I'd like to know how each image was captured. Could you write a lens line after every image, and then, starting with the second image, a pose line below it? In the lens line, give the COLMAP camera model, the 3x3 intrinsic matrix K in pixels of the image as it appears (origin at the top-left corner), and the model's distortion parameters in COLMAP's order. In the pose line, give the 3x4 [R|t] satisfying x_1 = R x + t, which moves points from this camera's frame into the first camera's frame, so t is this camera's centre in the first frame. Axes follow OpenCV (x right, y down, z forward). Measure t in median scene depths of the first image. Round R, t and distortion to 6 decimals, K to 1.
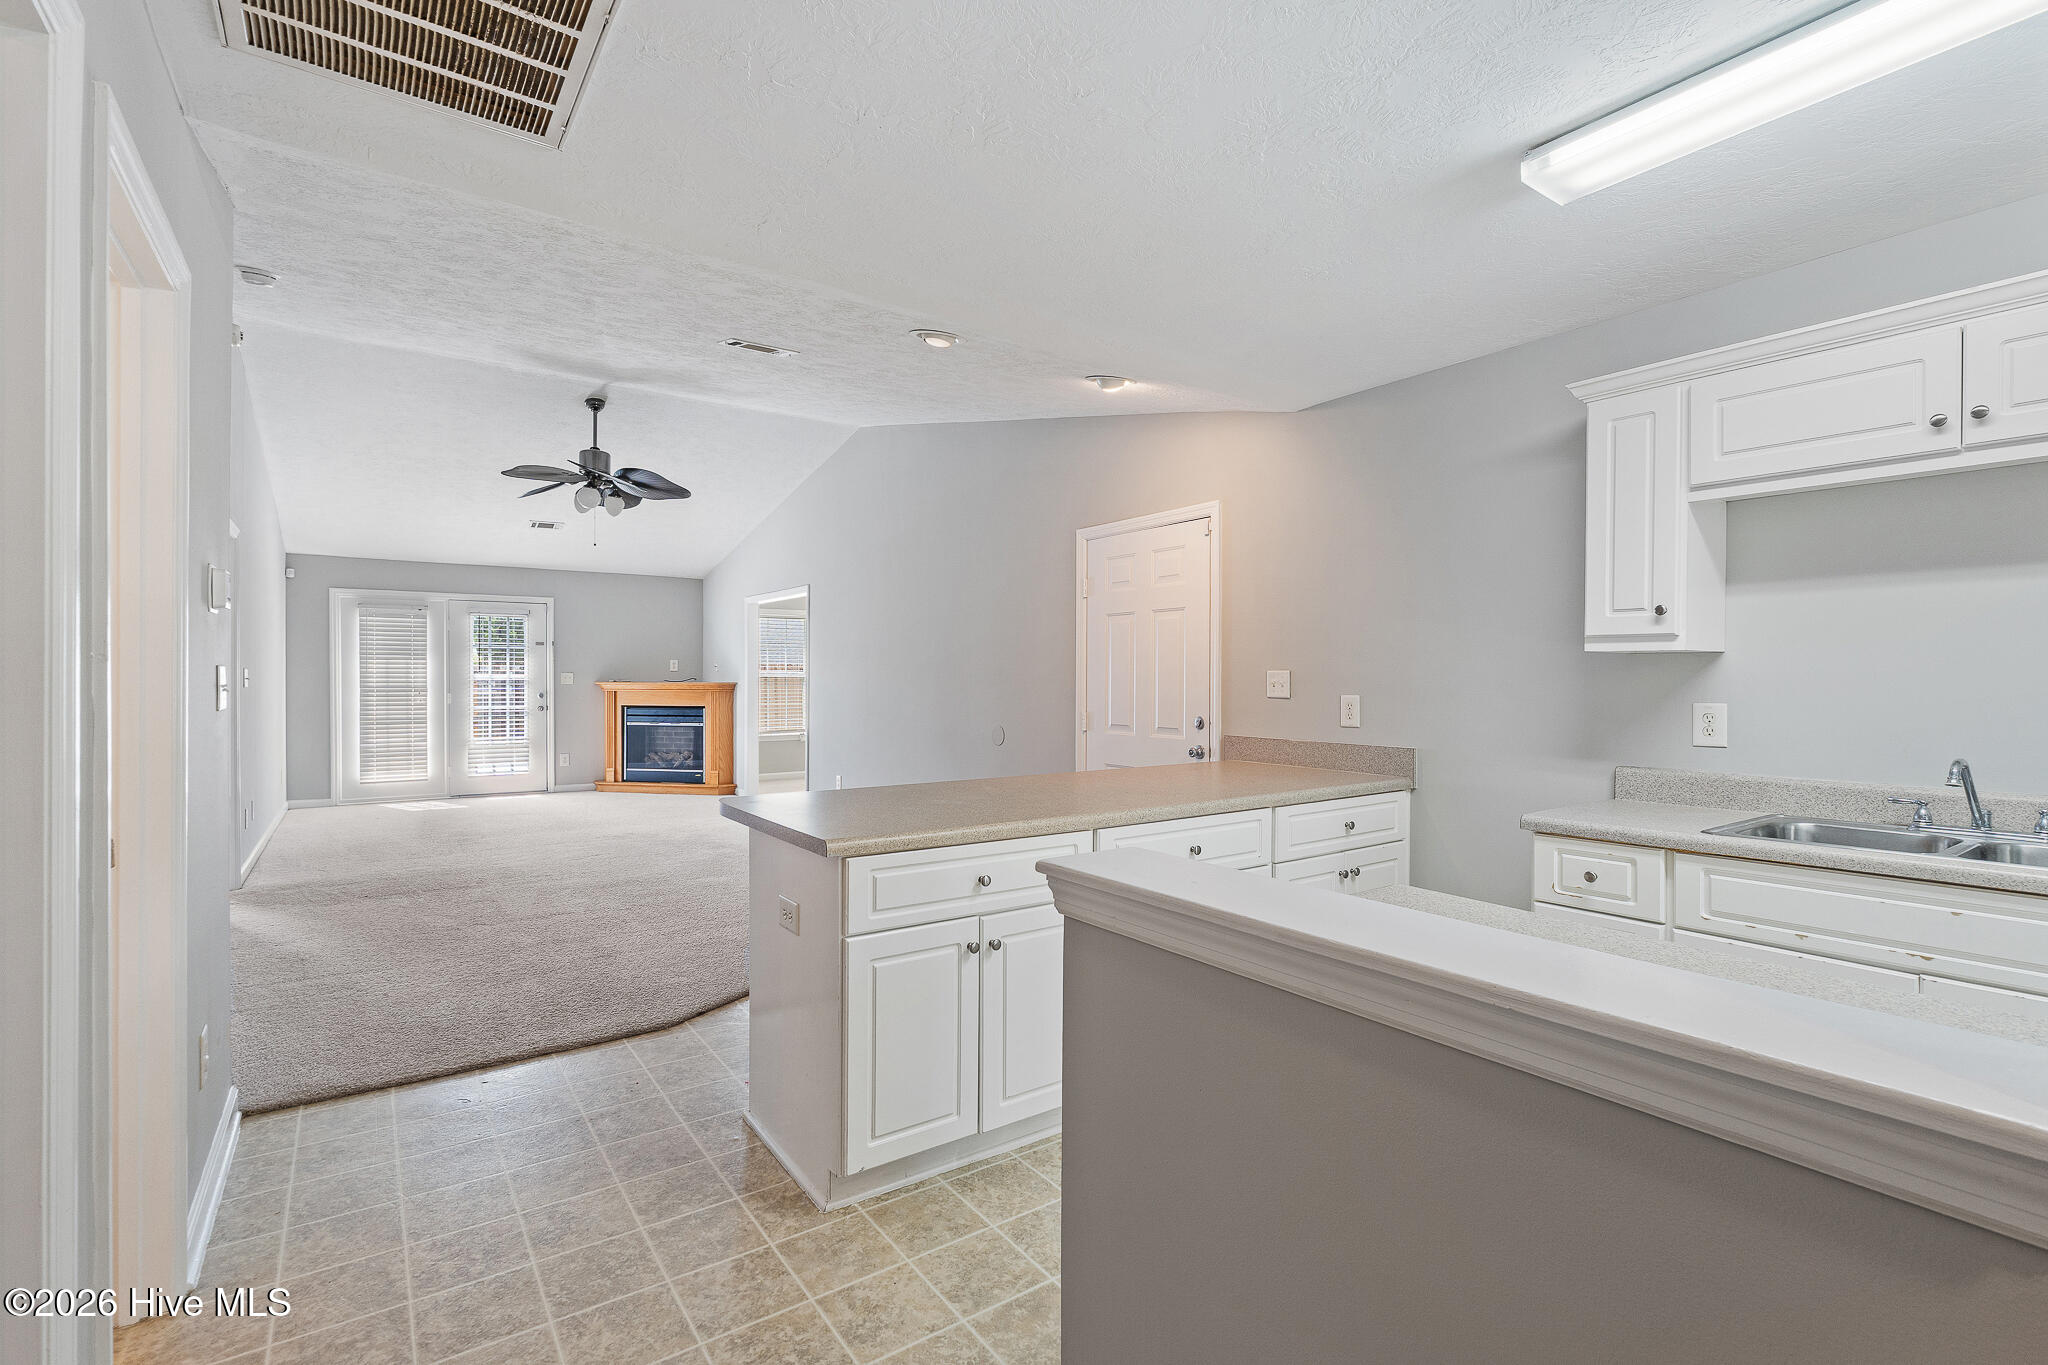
lens RADIAL K [[927.0, 0, 998.0], [0, 927.0, 680.4], [0, 0, 1]] dist [-0.001845, -0.000199]
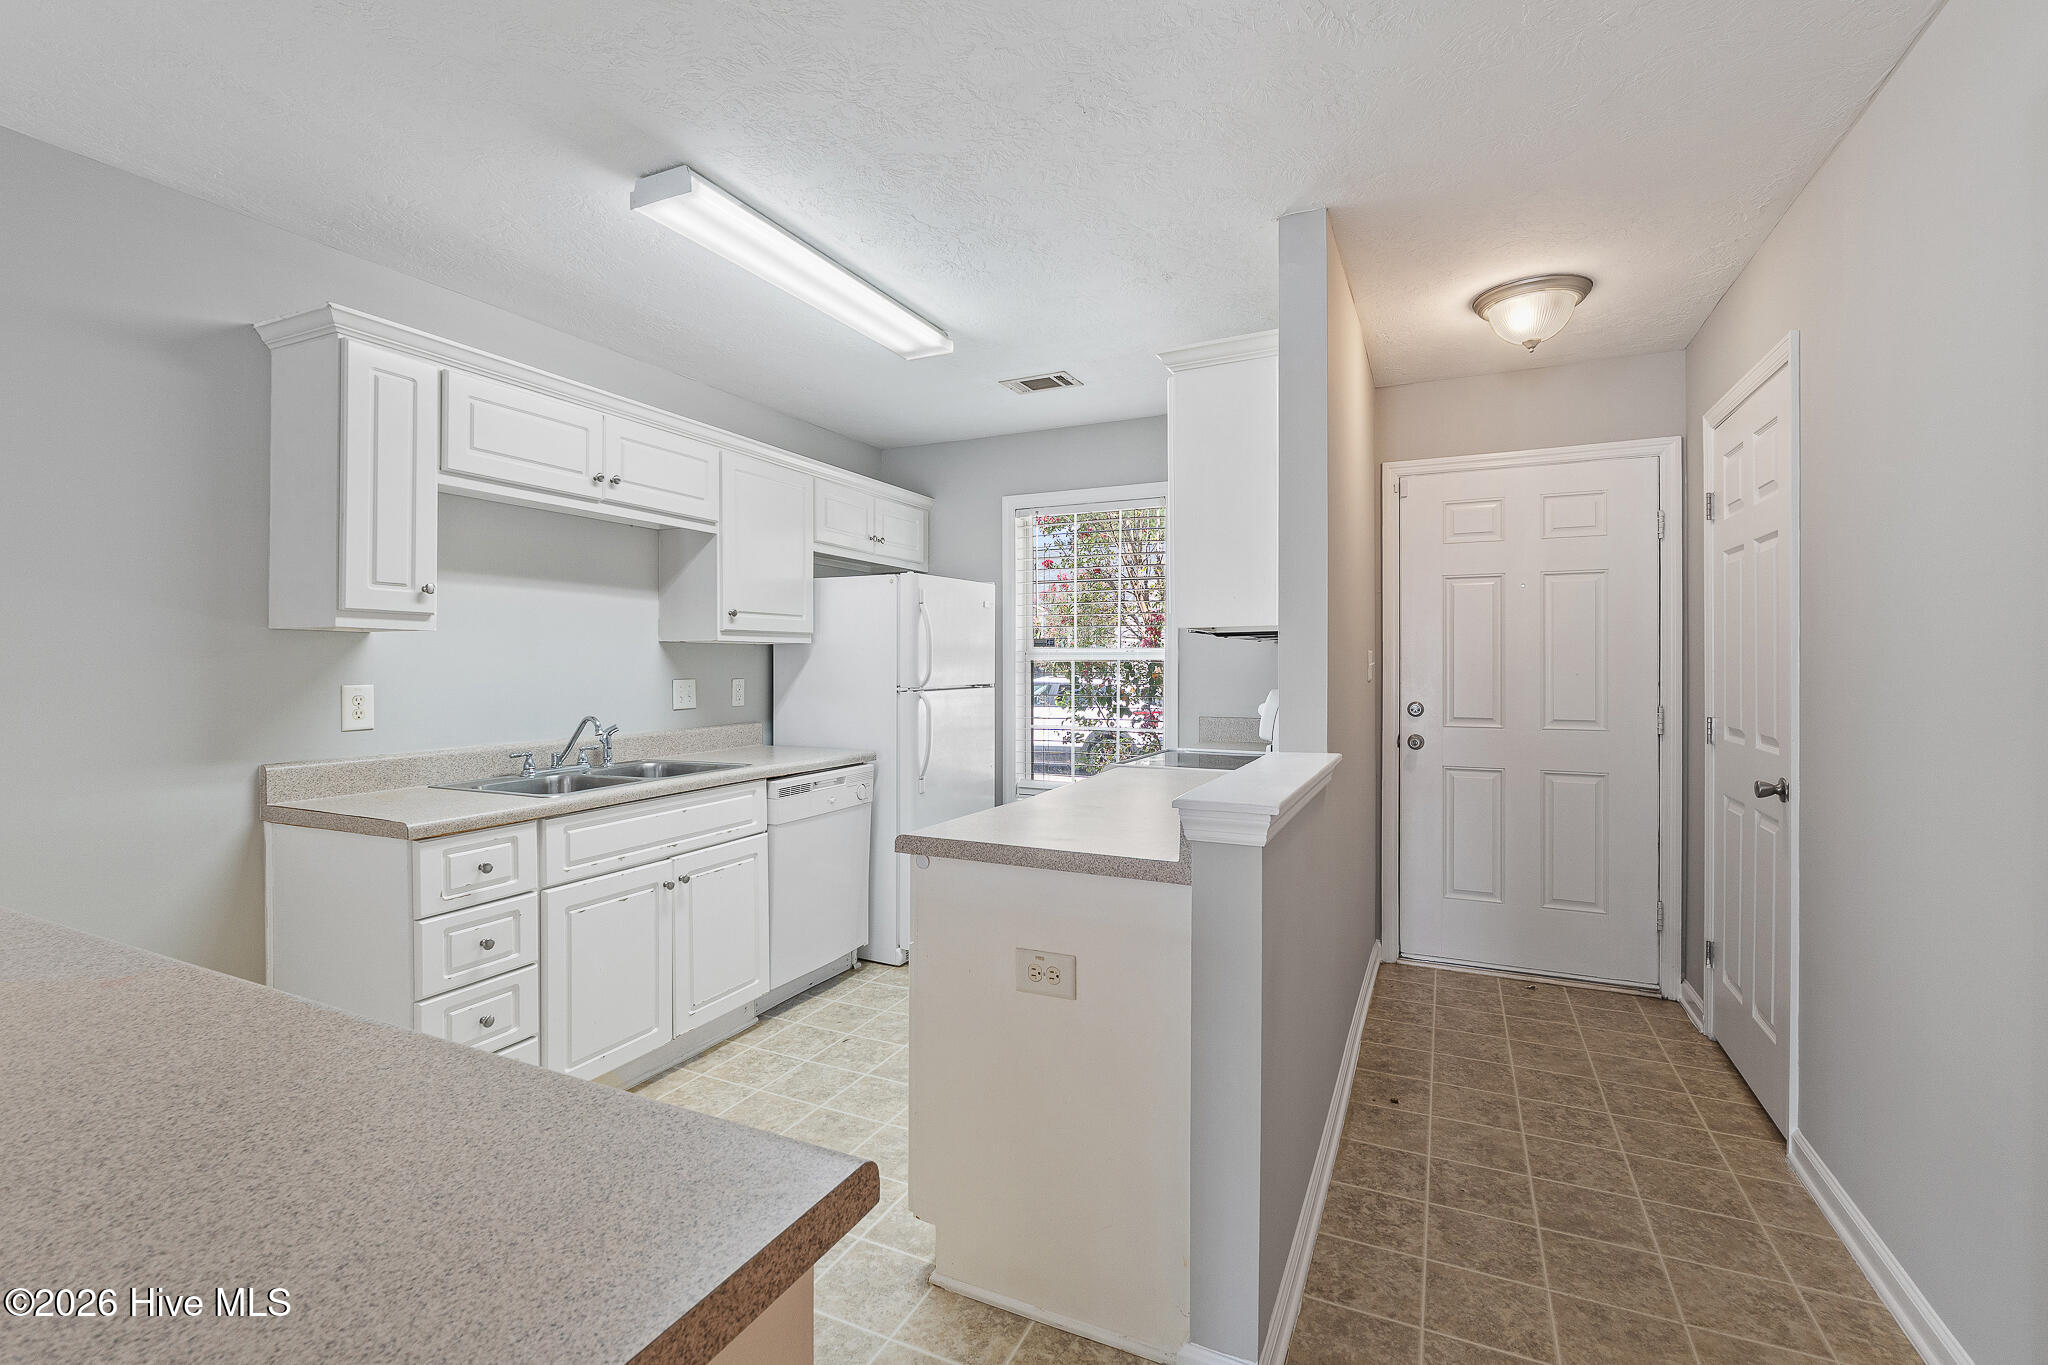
lens RADIAL K [[927.0, 0, 1039.1], [0, 927.0, 674.8], [0, 0, 1]] dist [-0.001845, -0.000199]
pose [[-0.523526, -0.006453, 0.851985, -0.580930], [0.008042, 0.999889, 0.012514, 0.007319], [-0.851972, 0.013403, -0.523416, 1.123900]]
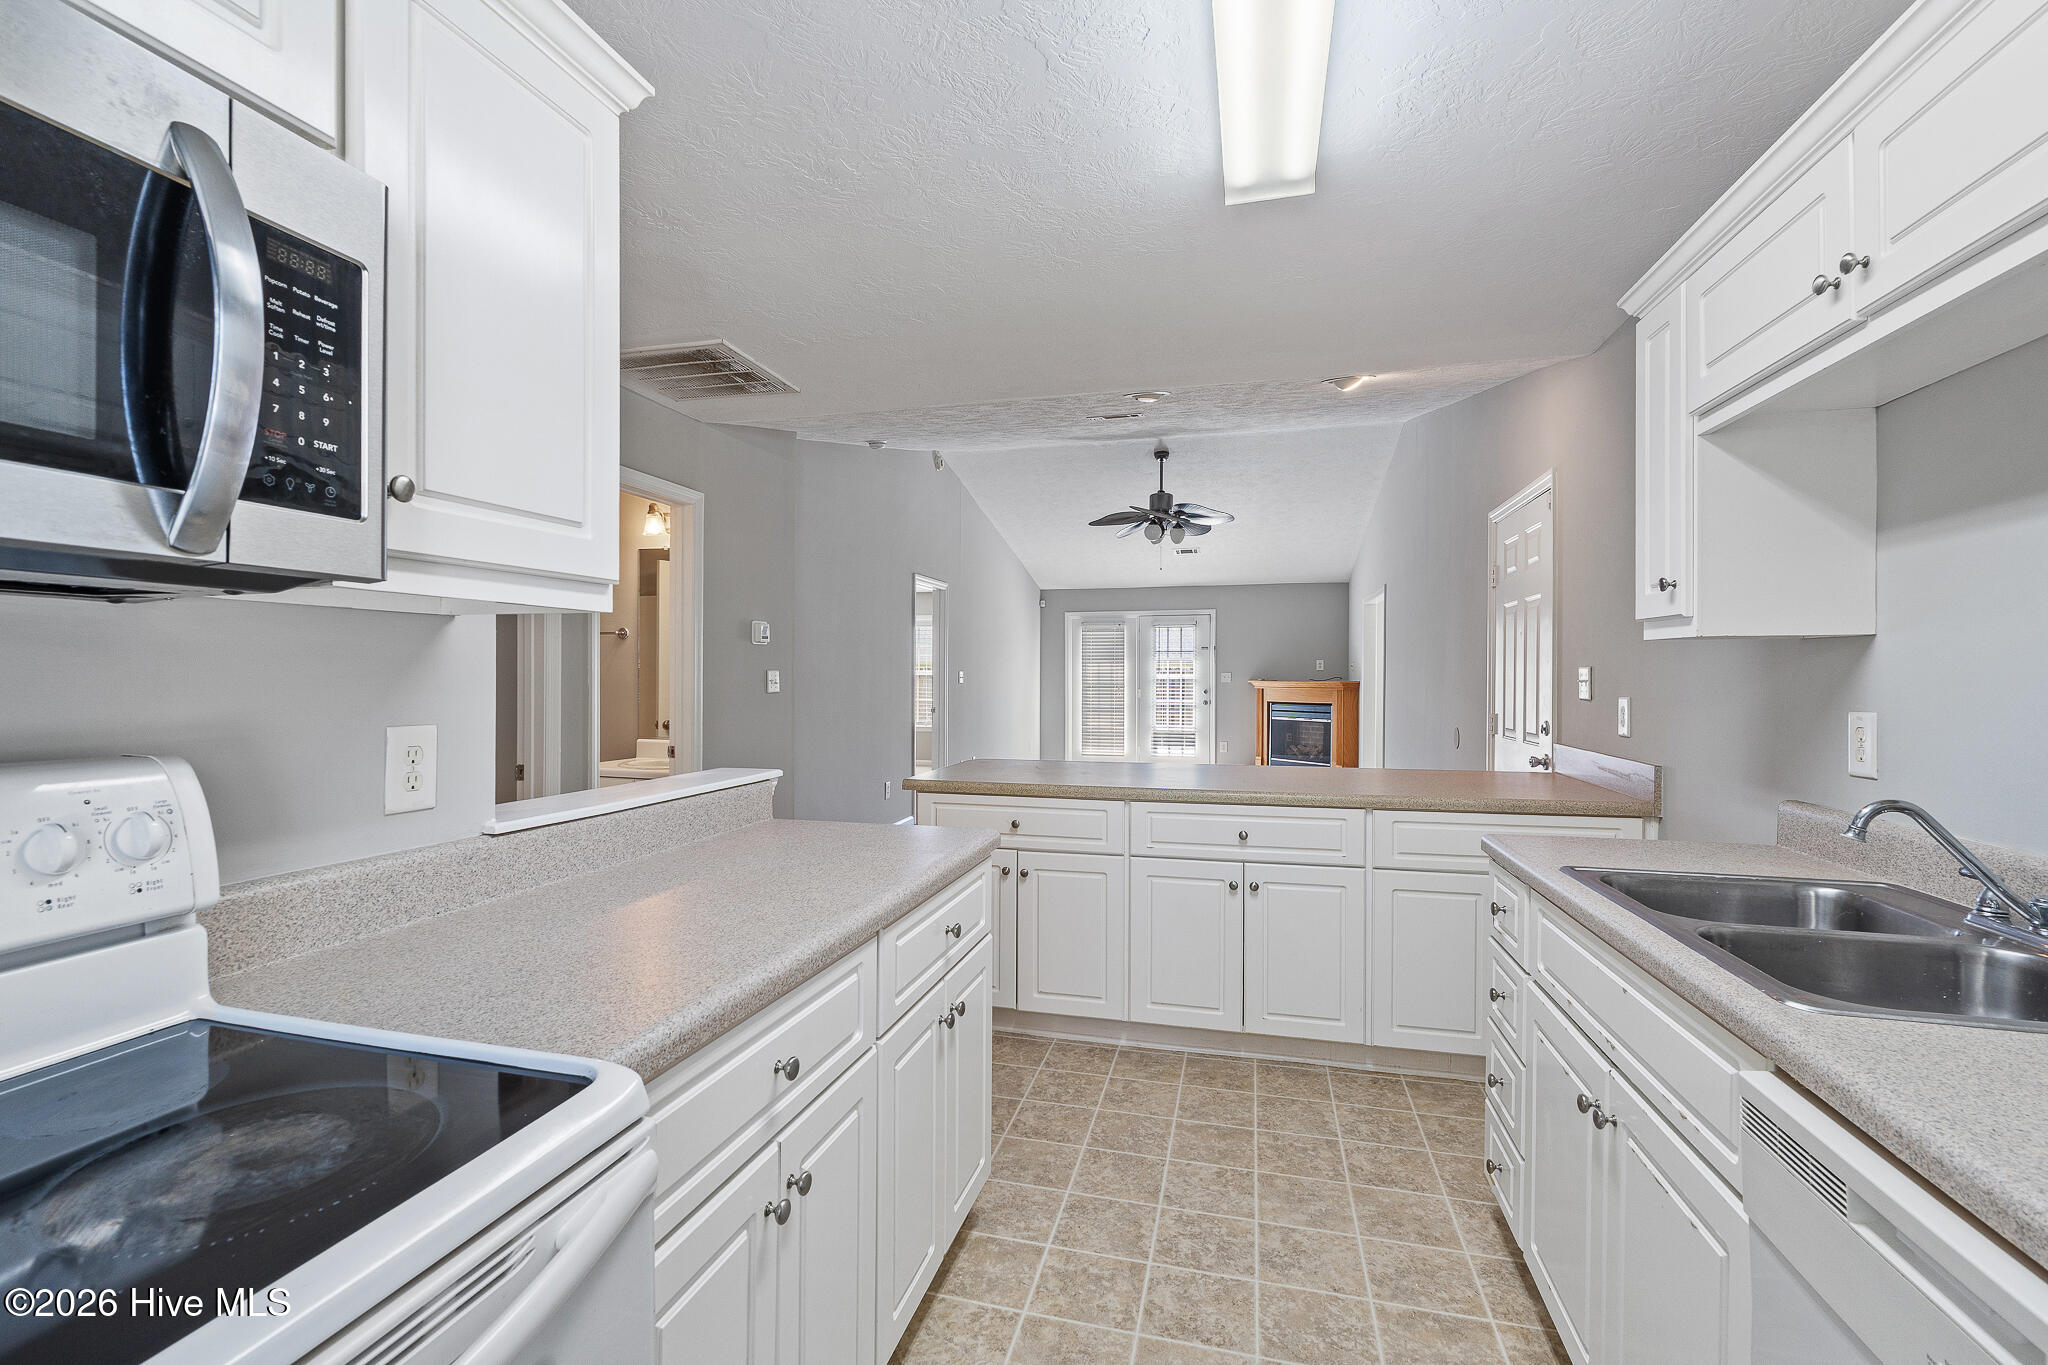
lens RADIAL K [[927.0, 0, 993.8], [0, 927.0, 718.3], [0, 0, 1]] dist [-0.001845, -0.000199]
pose [[0.640217, 0.033455, -0.767465, 0.277119], [-0.002471, 0.999136, 0.041492, 0.001269], [0.768190, -0.024668, 0.639746, 0.021004]]
